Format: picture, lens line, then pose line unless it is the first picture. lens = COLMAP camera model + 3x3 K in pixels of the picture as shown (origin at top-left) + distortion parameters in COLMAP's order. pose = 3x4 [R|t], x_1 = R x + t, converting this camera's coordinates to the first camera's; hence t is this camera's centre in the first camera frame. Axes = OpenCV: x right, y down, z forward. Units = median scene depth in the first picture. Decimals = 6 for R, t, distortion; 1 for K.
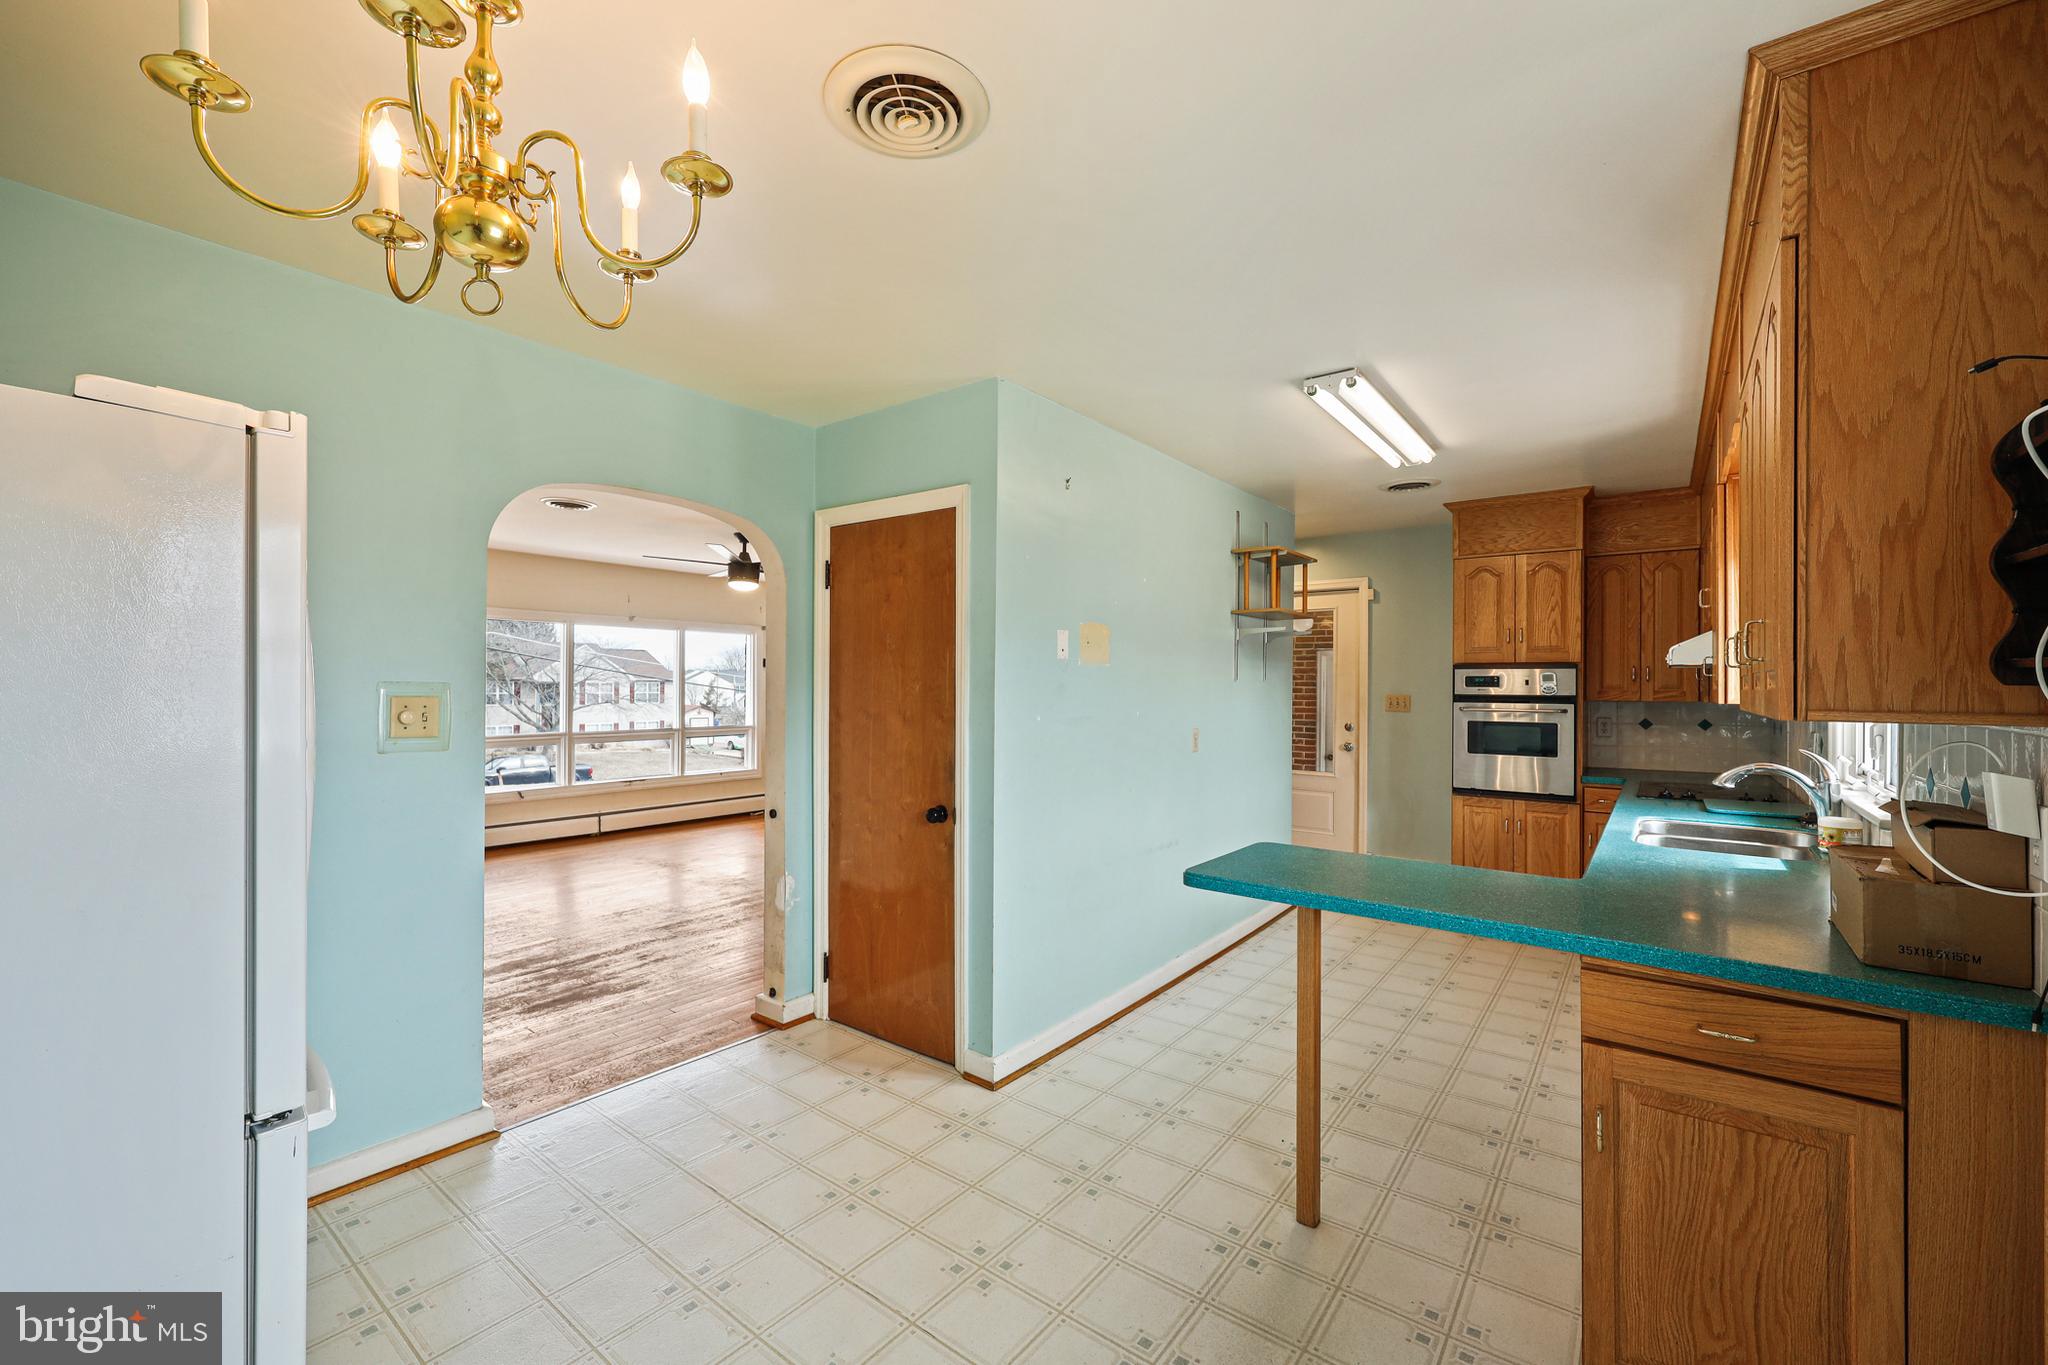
lens RADIAL K [[823.0, 0, 1031.7], [0, 823.0, 682.0], [0, 0, 1]] dist [-0.000691, 0.000041]
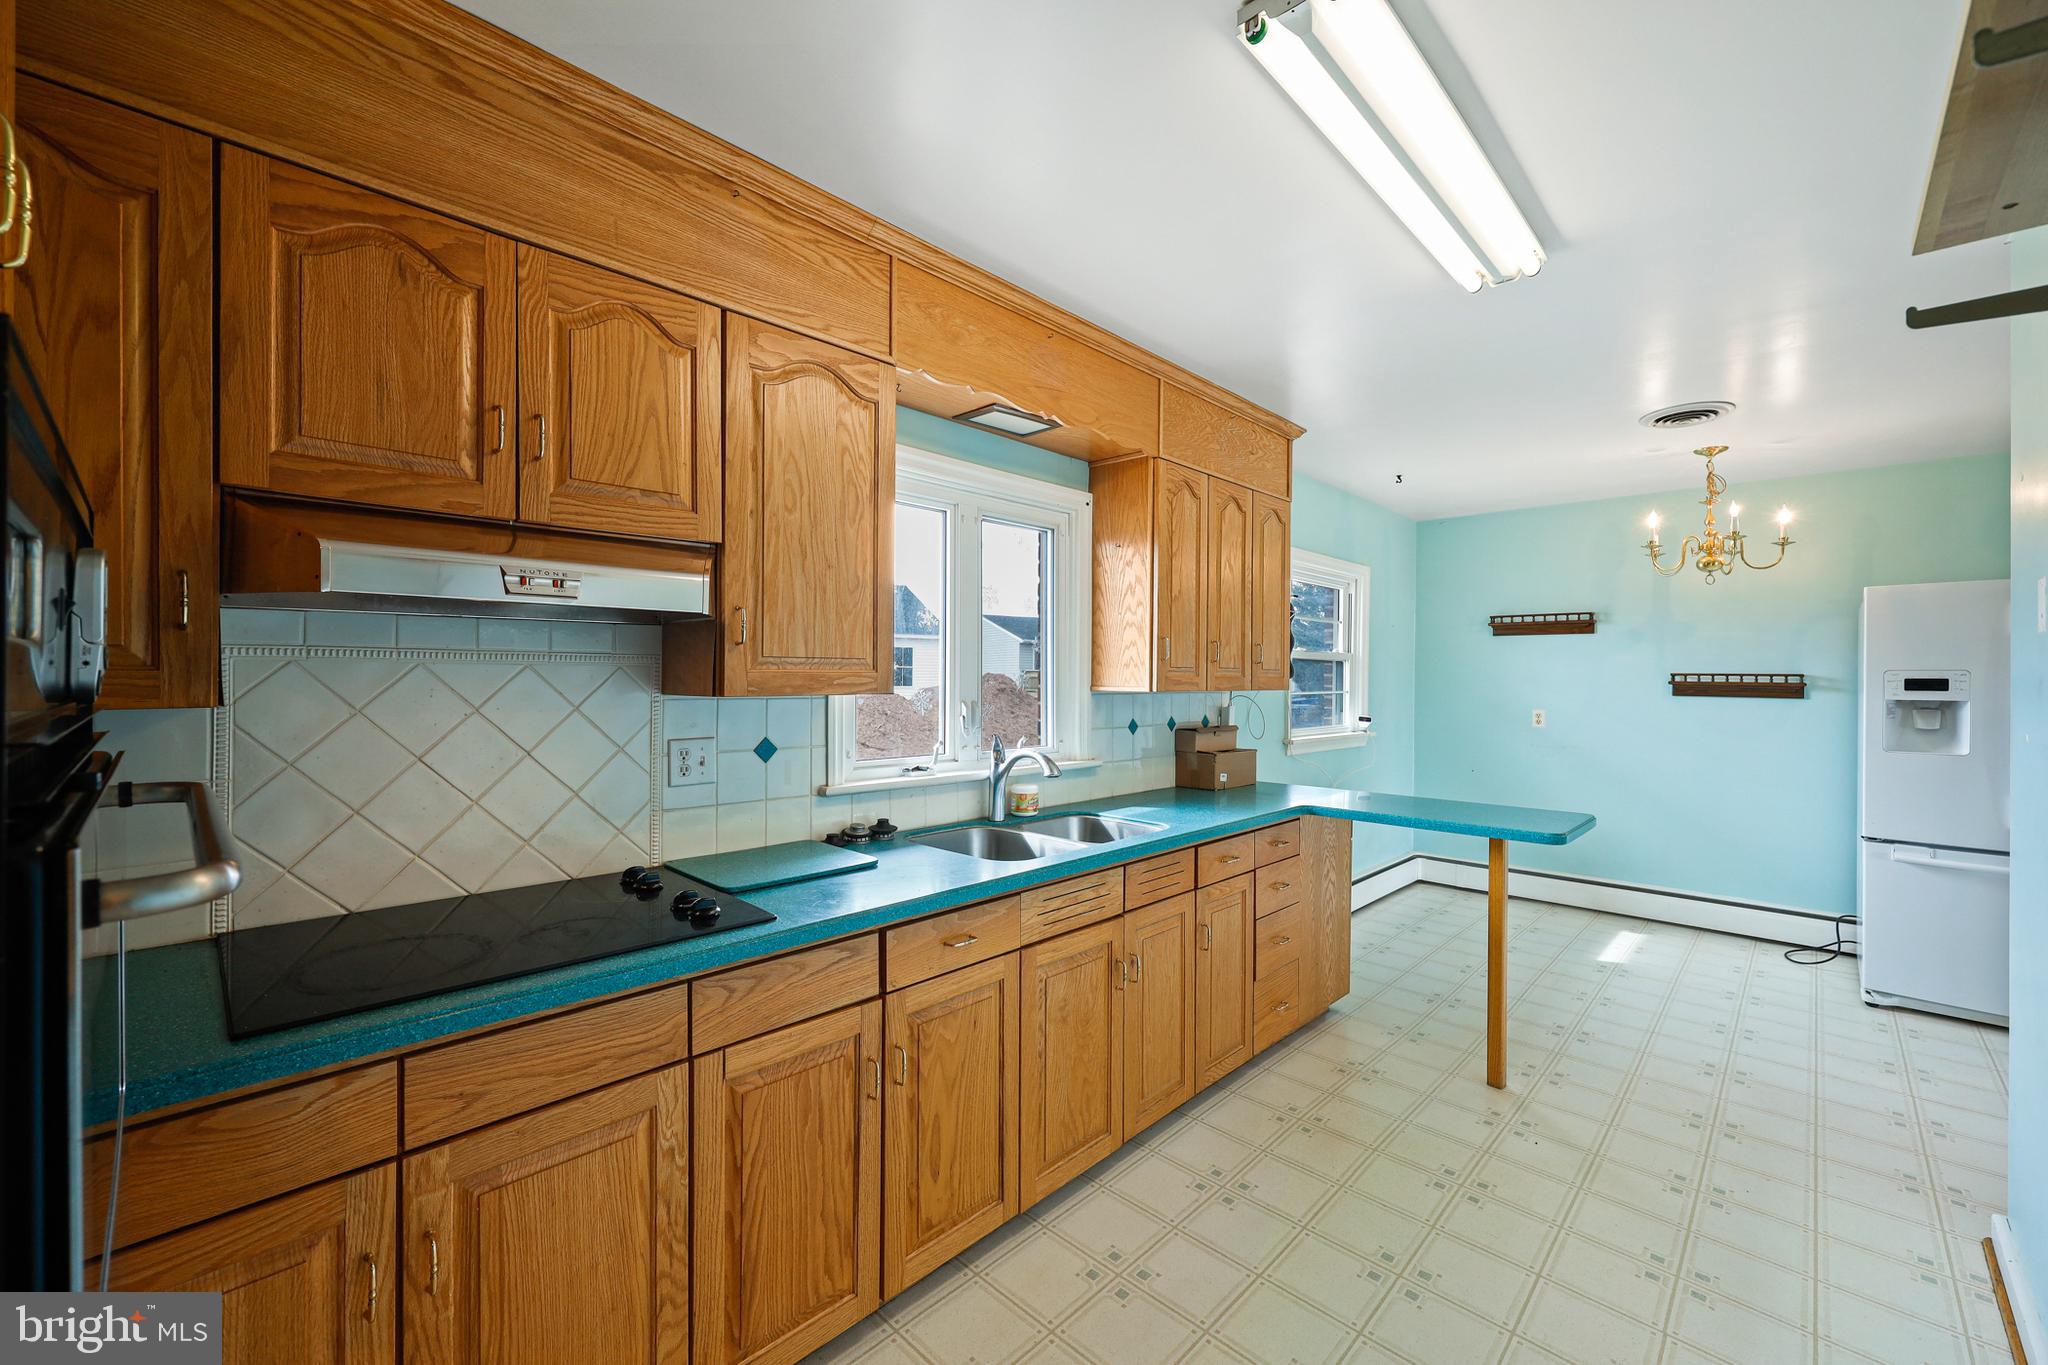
lens RADIAL K [[823.0, 0, 1010.5], [0, 823.0, 682.0], [0, 0, 1]] dist [-0.000691, 0.000041]
pose [[-0.992143, -0.013811, 0.124343, 0.436260], [-0.013946, 0.999903, -0.000211, 0.010267], [-0.124328, -0.001944, -0.992239, 1.103178]]
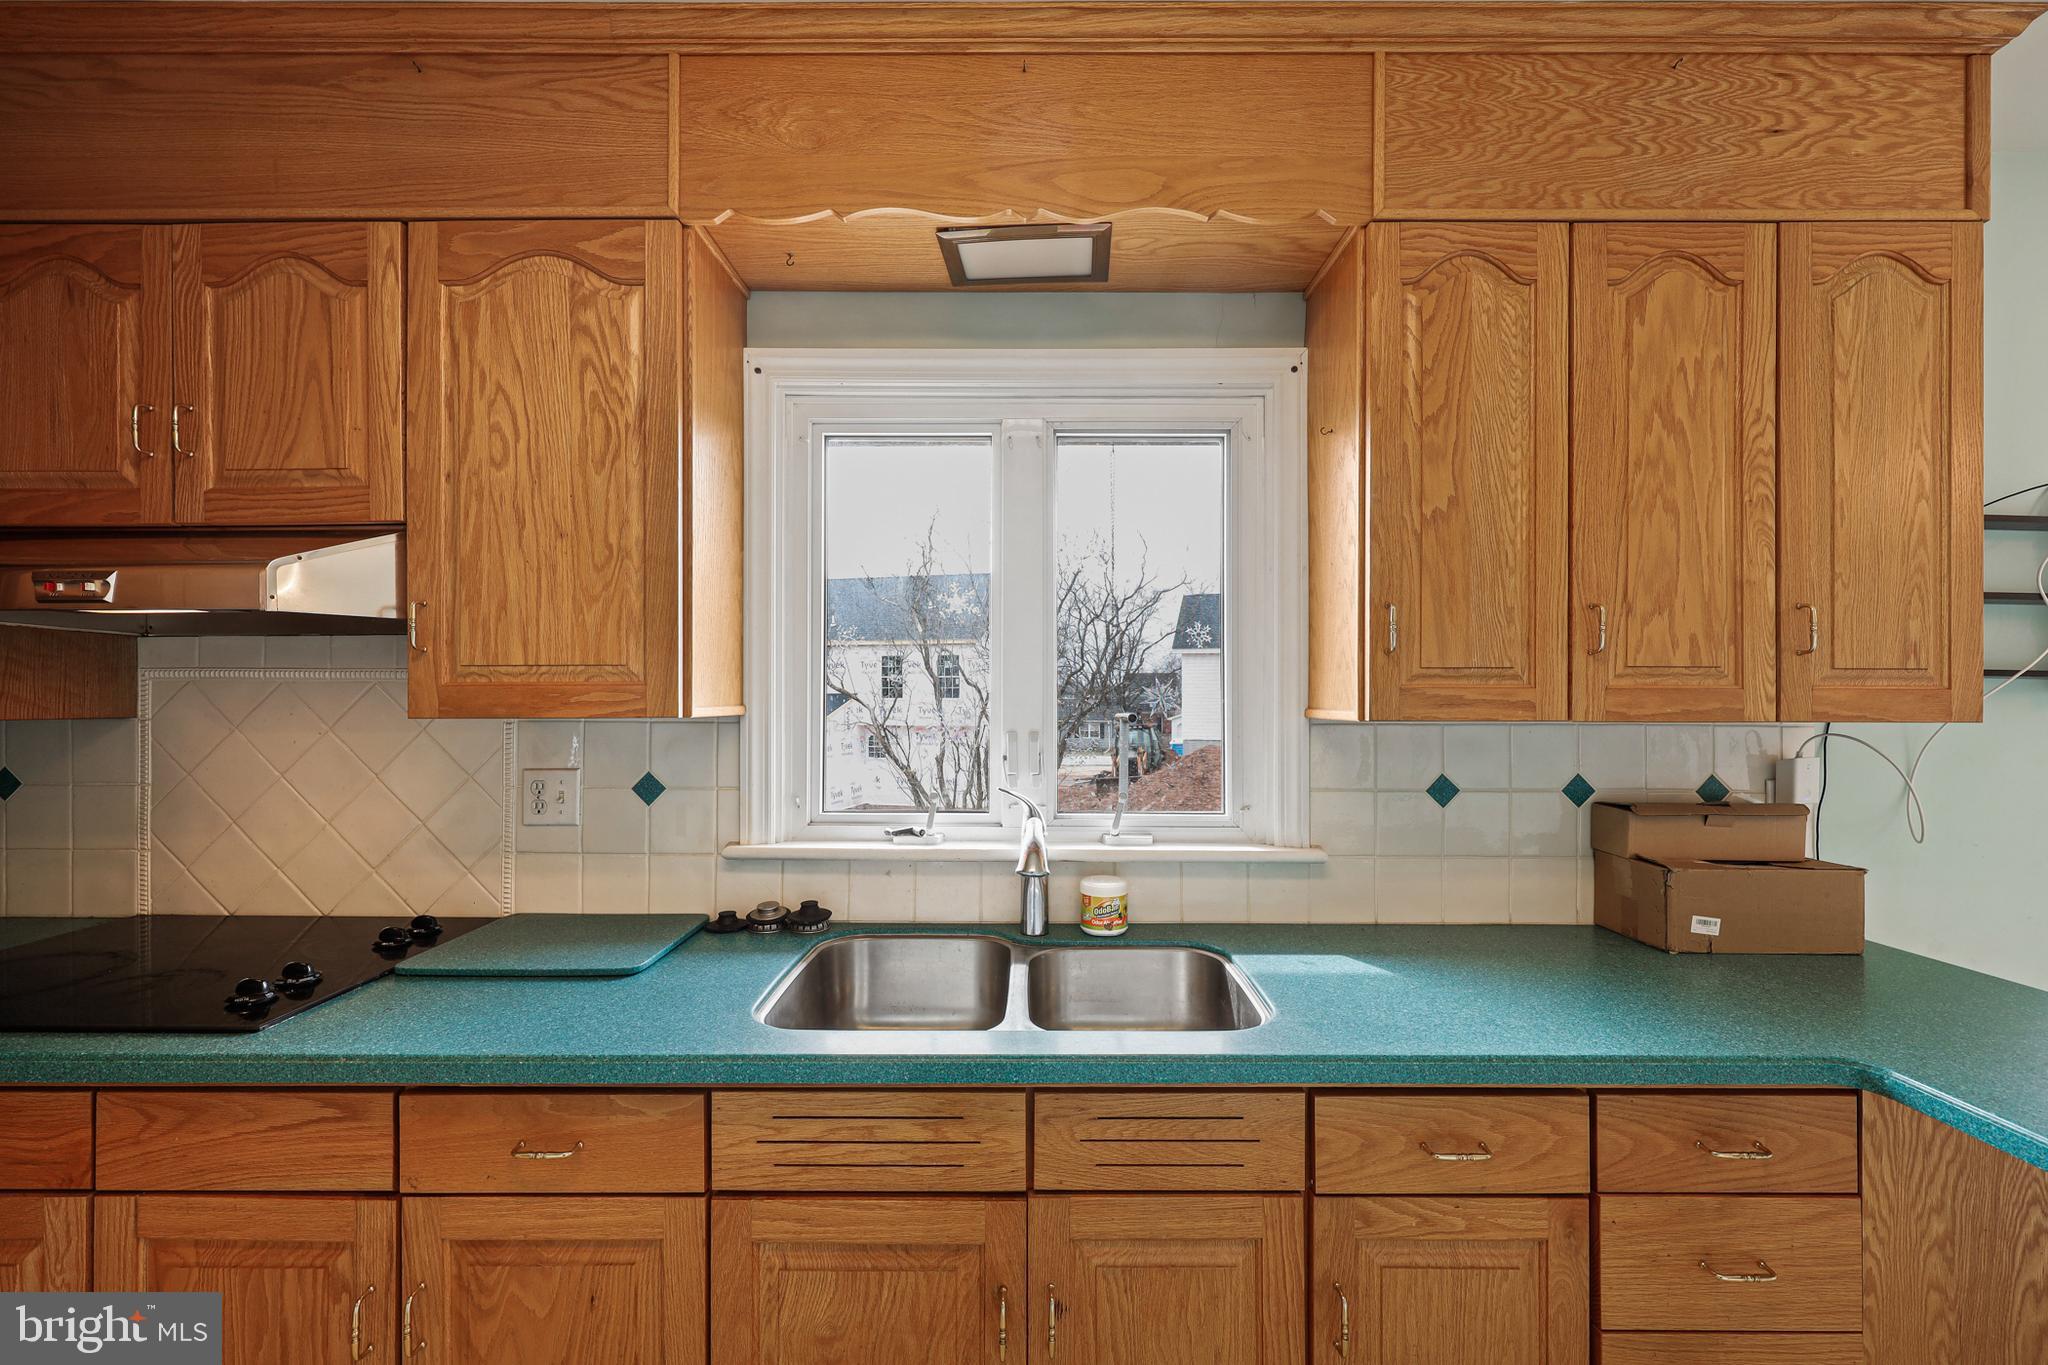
lens RADIAL K [[823.0, 0, 1021.5], [0, 823.0, 700.0], [0, 0, 1]] dist [-0.000691, 0.000041]
pose [[-0.605485, -0.008258, 0.795814, 0.246977], [-0.010733, 0.999940, 0.002211, 0.009195], [-0.795784, -0.007202, -0.605538, 0.746458]]
